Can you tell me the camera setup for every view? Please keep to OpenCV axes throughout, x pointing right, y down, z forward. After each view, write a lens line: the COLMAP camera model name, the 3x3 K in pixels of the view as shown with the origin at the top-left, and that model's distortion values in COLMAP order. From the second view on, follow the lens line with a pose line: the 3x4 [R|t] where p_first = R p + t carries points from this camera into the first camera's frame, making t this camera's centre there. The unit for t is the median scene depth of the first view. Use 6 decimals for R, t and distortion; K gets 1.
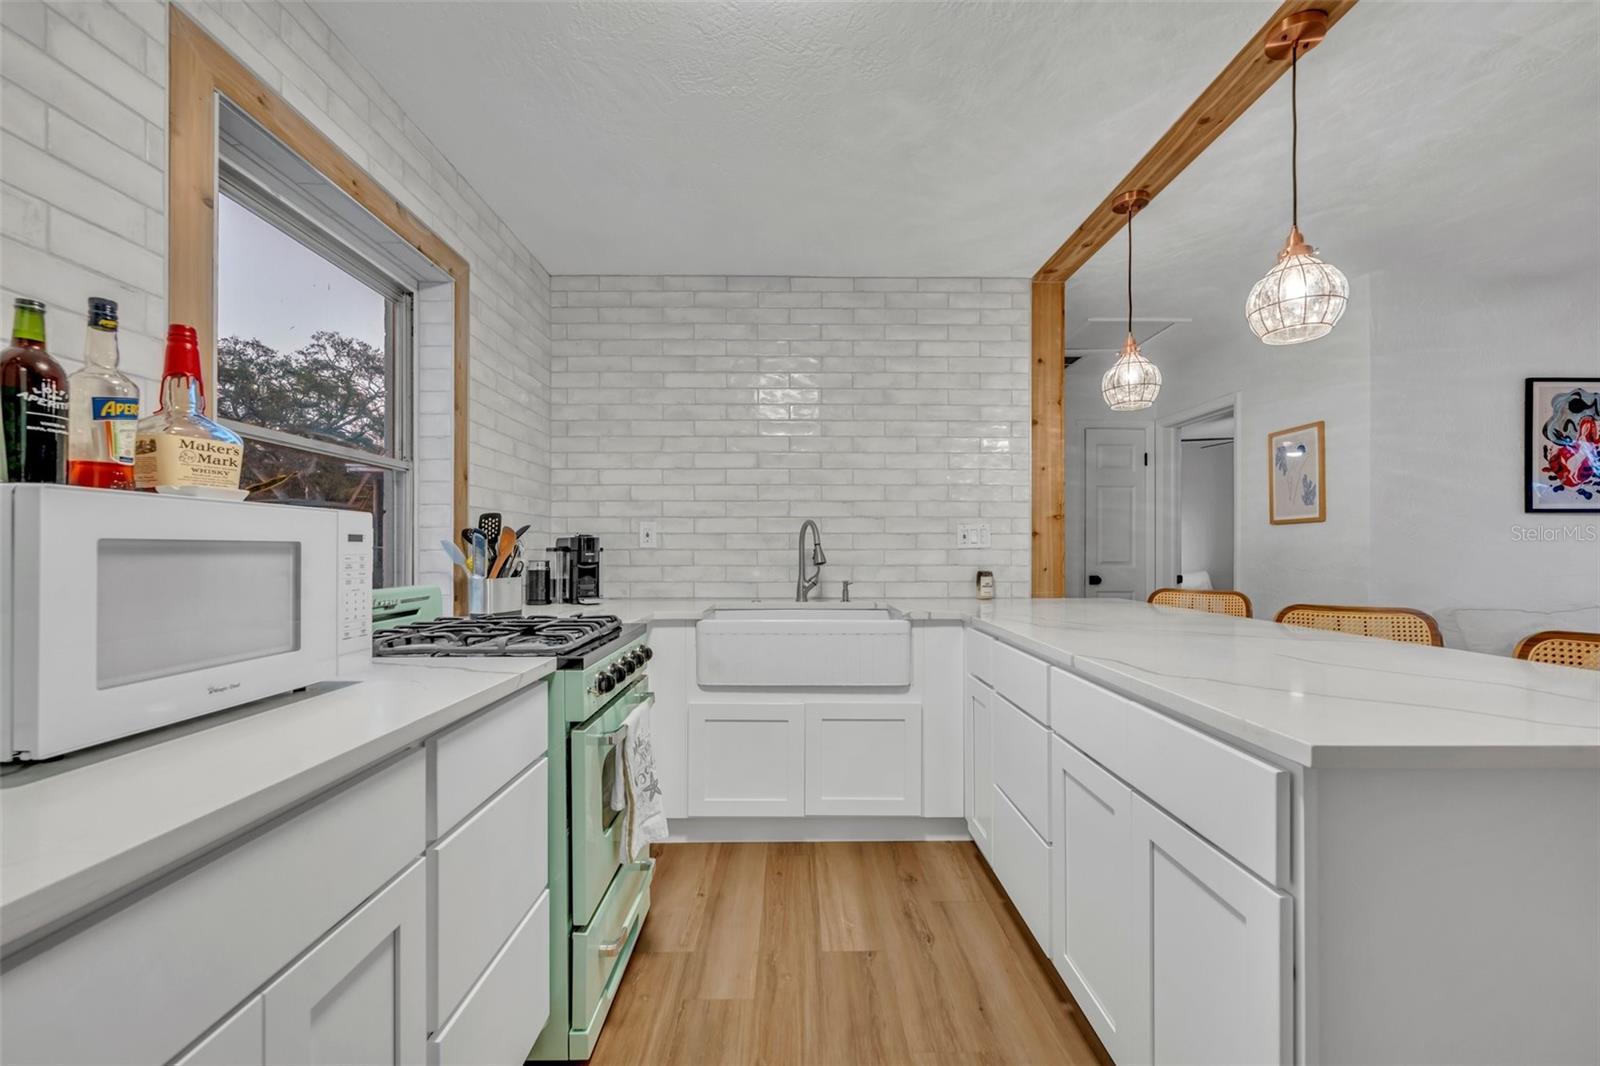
lens RADIAL K [[643.0, 0, 800.5], [0, 643.0, 546.4], [0, 0, 1]] dist [-0.001555, -0.000038]
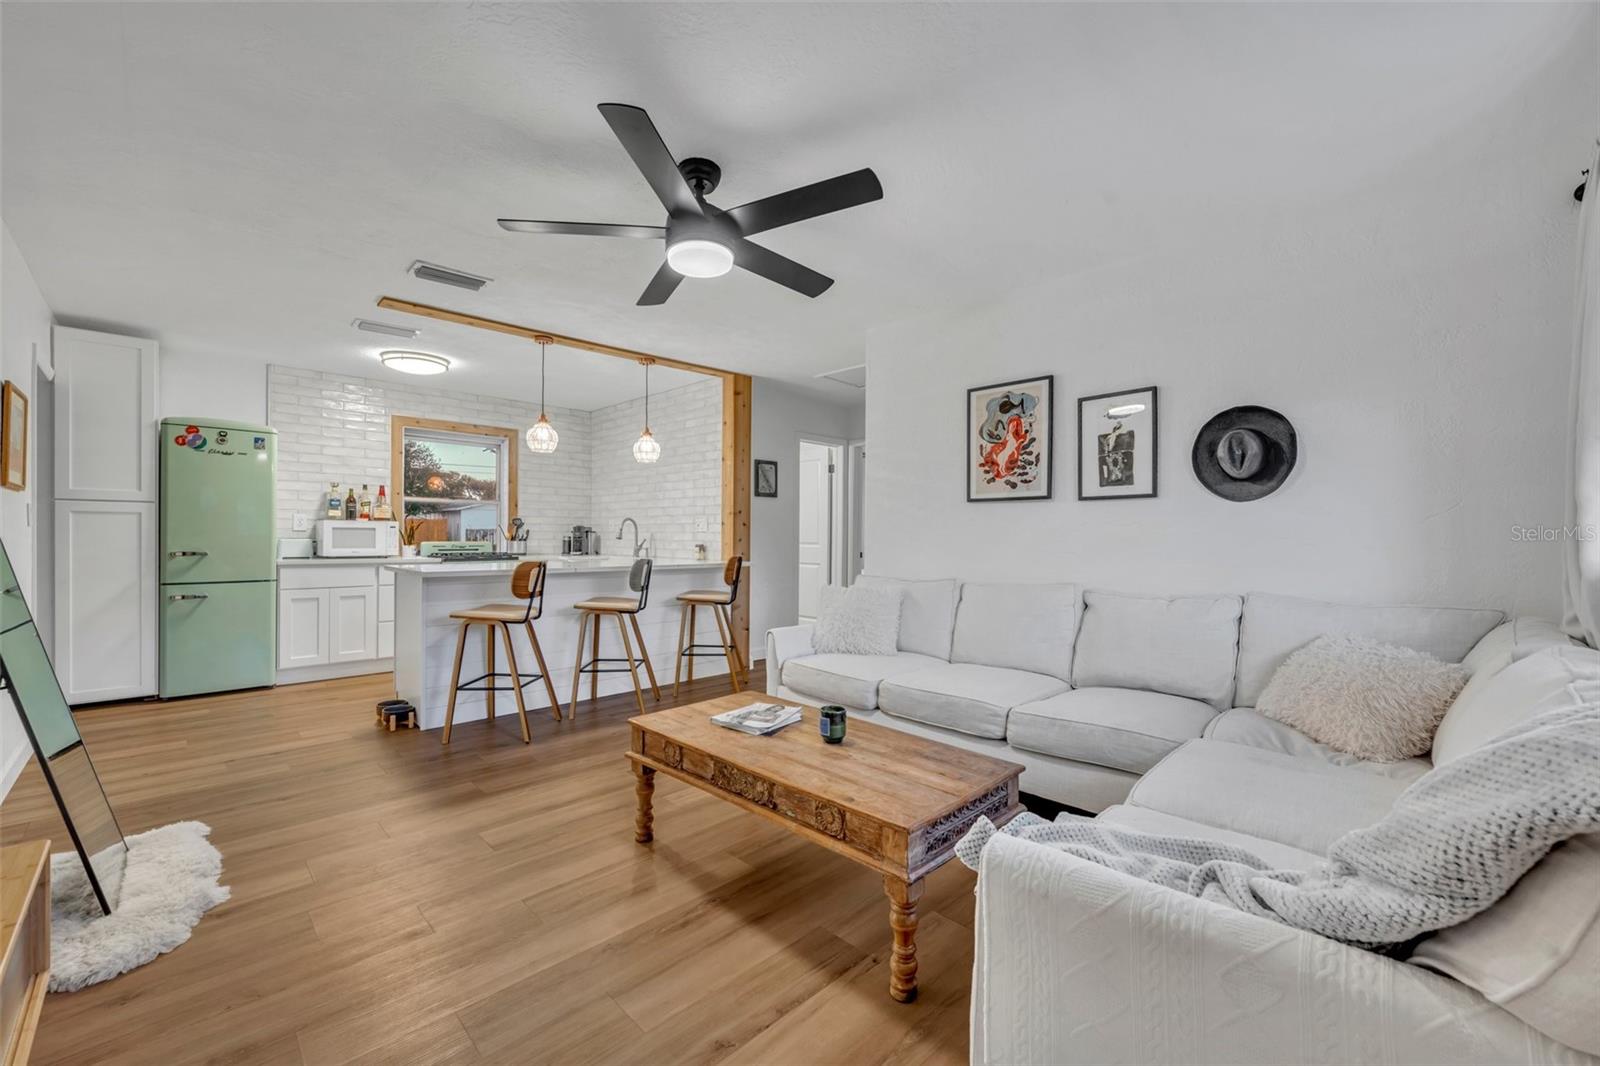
lens RADIAL K [[643.0, 0, 803.5], [0, 643.0, 539.4], [0, 0, 1]] dist [-0.001555, -0.000038]
pose [[0.699142, 0.009568, -0.714918, 1.917770], [-0.005177, 0.999952, 0.008320, 0.009095], [0.714964, -0.002116, 0.699158, -0.062536]]
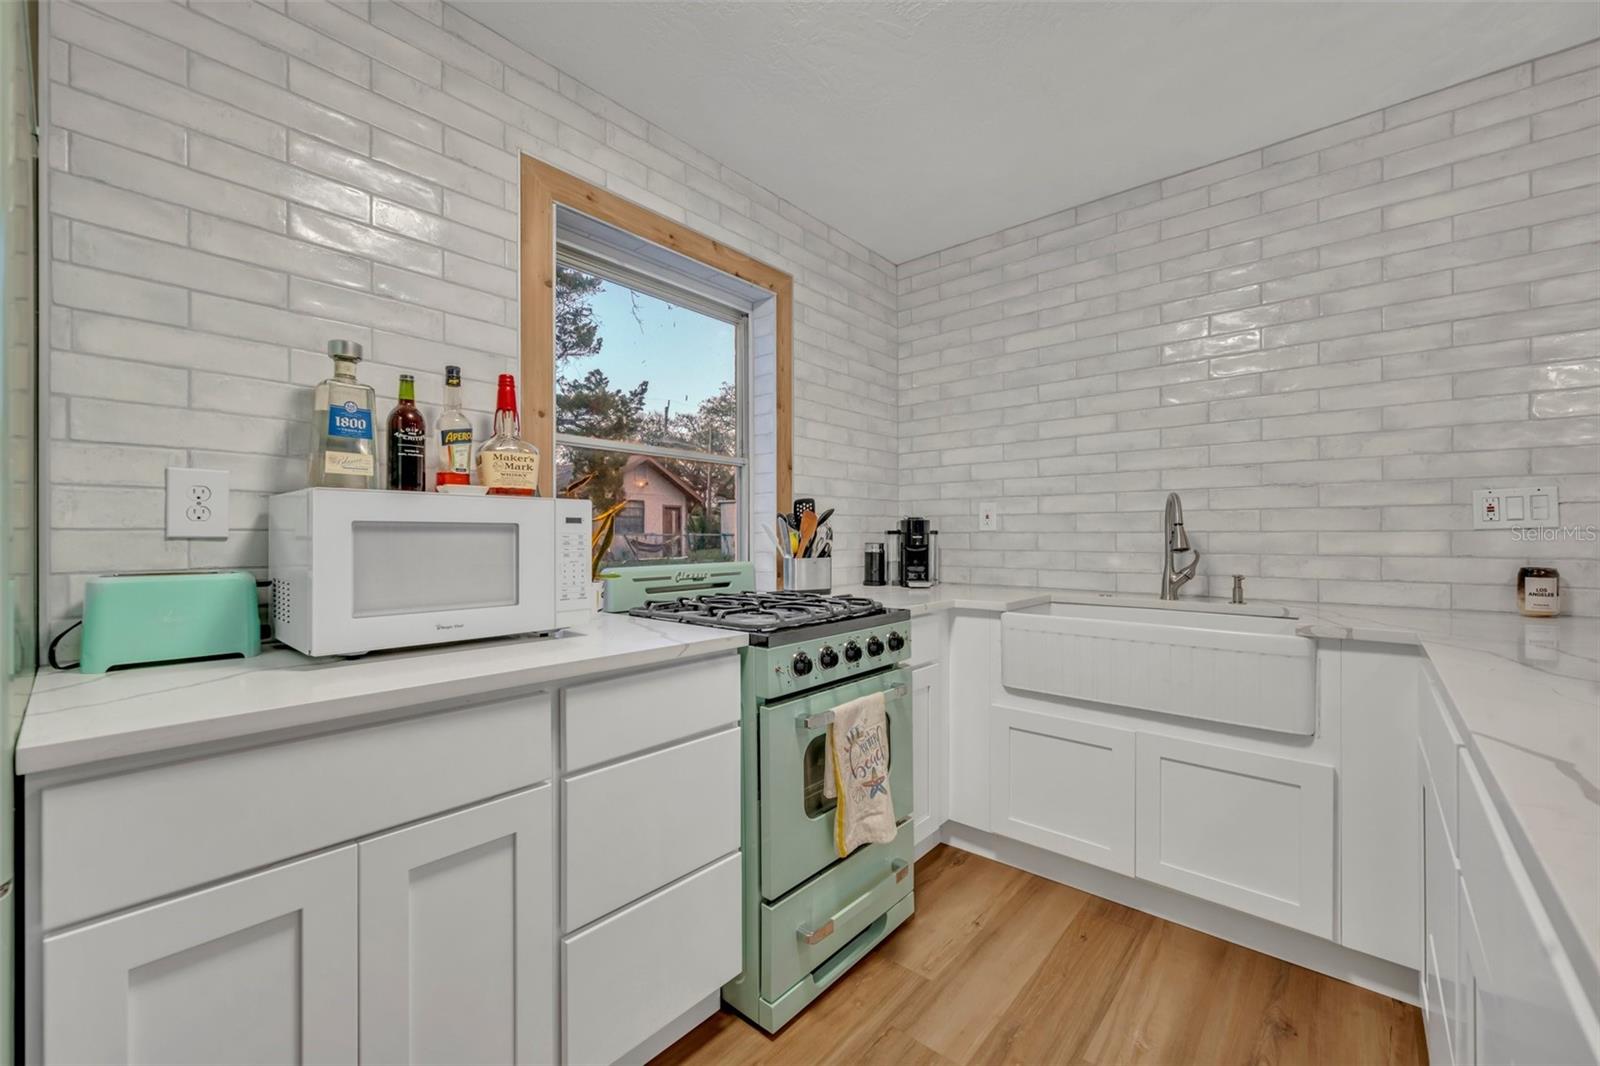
lens RADIAL K [[643.0, 0, 796.9], [0, 643.0, 535.3], [0, 0, 1]] dist [-0.001555, -0.000038]
pose [[0.745261, -0.000492, -0.666772, 0.188128], [0.003473, 0.999989, 0.003144, 0.005381], [0.666763, -0.004659, 0.745255, 0.138481]]
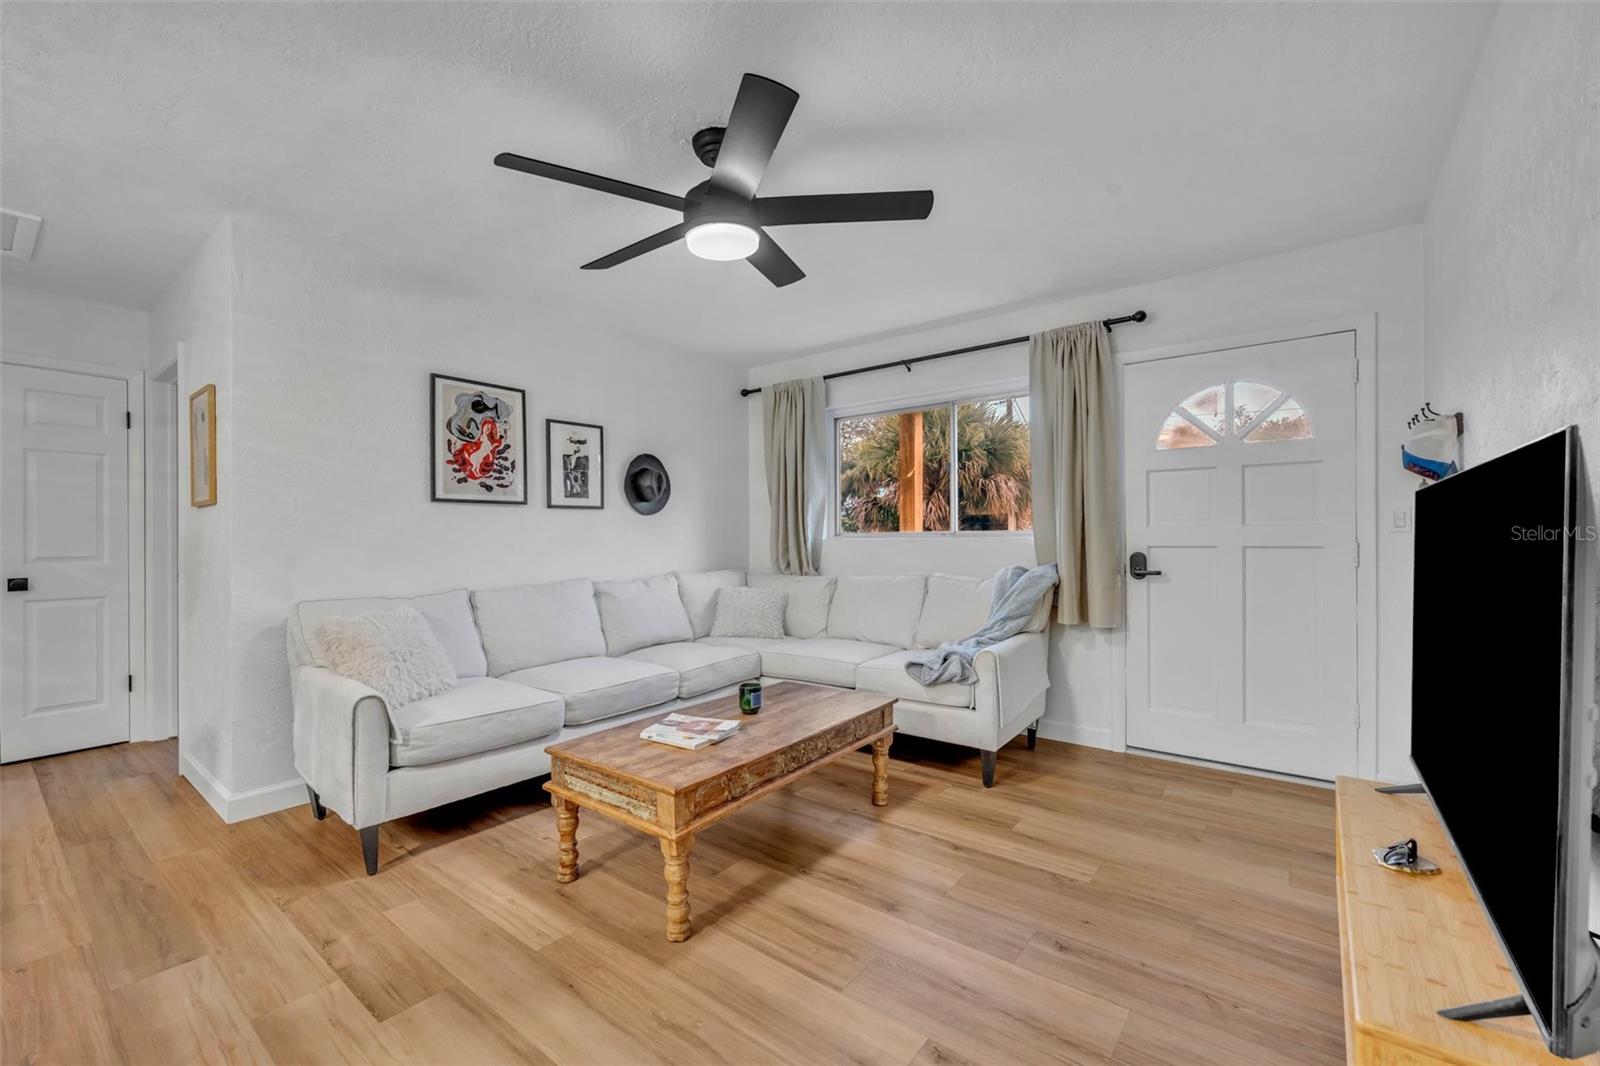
lens RADIAL K [[643.0, 0, 791.1], [0, 643.0, 531.8], [0, 0, 1]] dist [-0.001555, -0.000038]
pose [[0.634866, 0.001179, 0.772621, 0.751331], [0.005157, 0.999970, -0.005764, 0.005631], [-0.772605, 0.007644, 0.634841, -0.124441]]
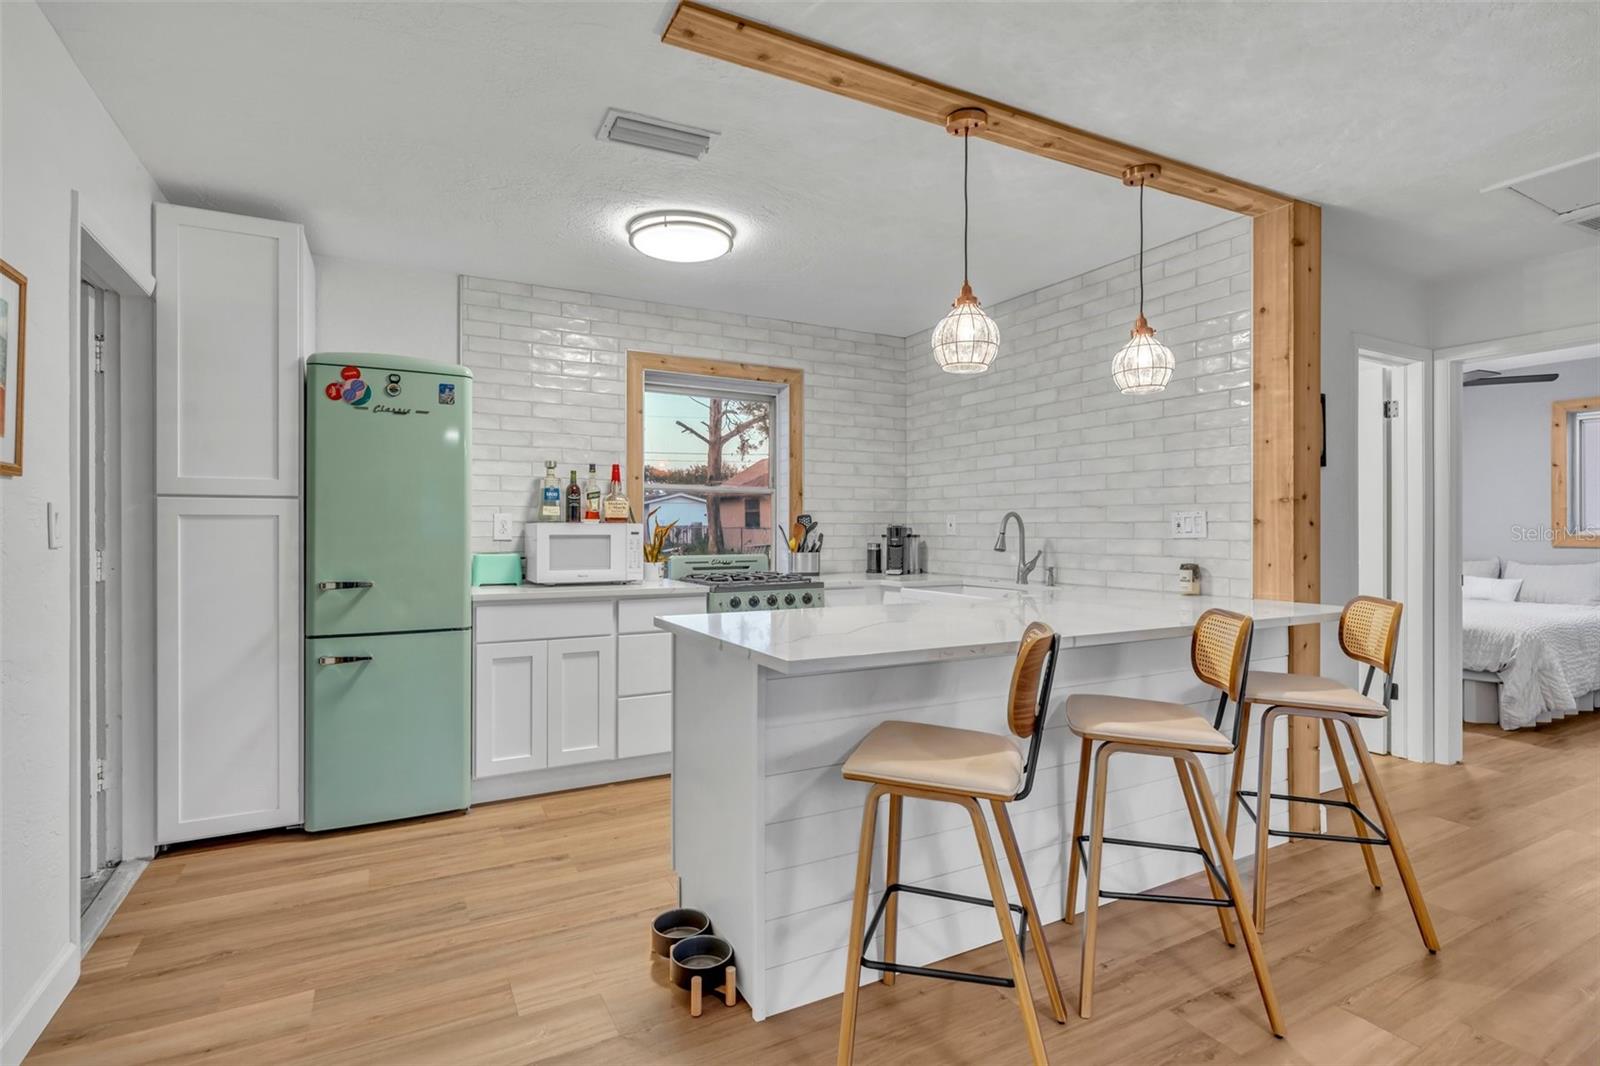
lens RADIAL K [[780.1, 0, 793.0], [0, 780.1, 529.4], [0, 0, 1]] dist [0.002940, -0.000747]
pose [[0.460201, 0.001424, -0.887814, 1.069592], [0.002221, 0.999994, 0.002755, -0.014743], [0.887812, -0.003239, 0.460195, 0.010859]]
